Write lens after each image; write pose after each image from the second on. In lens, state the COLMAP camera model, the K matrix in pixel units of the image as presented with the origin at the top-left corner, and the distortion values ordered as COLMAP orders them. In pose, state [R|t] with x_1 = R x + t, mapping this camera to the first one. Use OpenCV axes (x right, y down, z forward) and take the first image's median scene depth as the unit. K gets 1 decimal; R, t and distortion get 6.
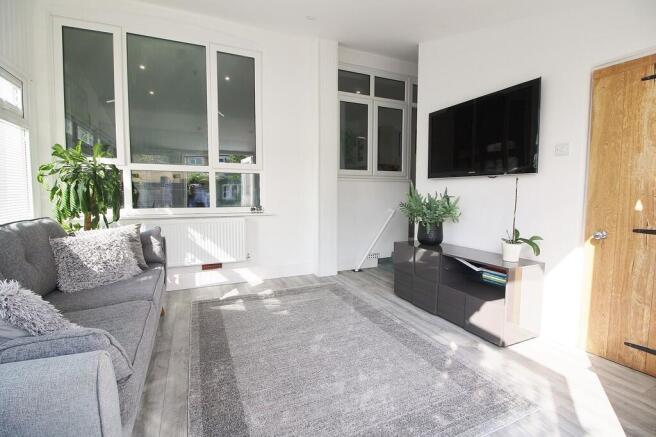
lens RADIAL K [[306.4, 0, 328.0], [0, 306.4, 218.5], [0, 0, 1]] dist [-0.021210, -0.000365]
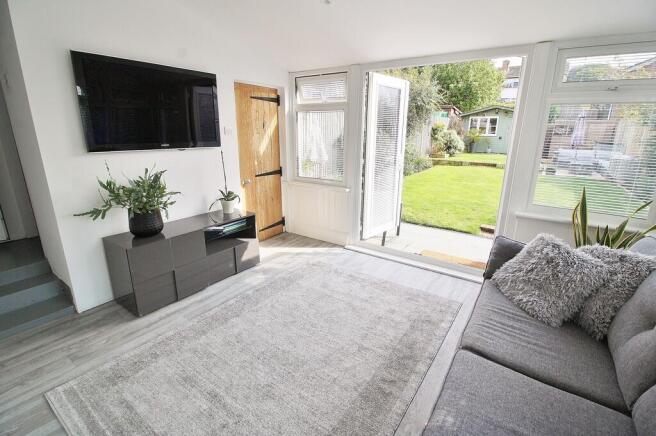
lens RADIAL K [[306.4, 0, 328.0], [0, 306.4, 218.0], [0, 0, 1]] dist [-0.021210, -0.000365]
pose [[-0.518402, -0.247777, 0.818453, -0.716340], [0.059014, 0.944454, 0.323301, -0.238715], [-0.853098, 0.215900, -0.474985, 1.194725]]
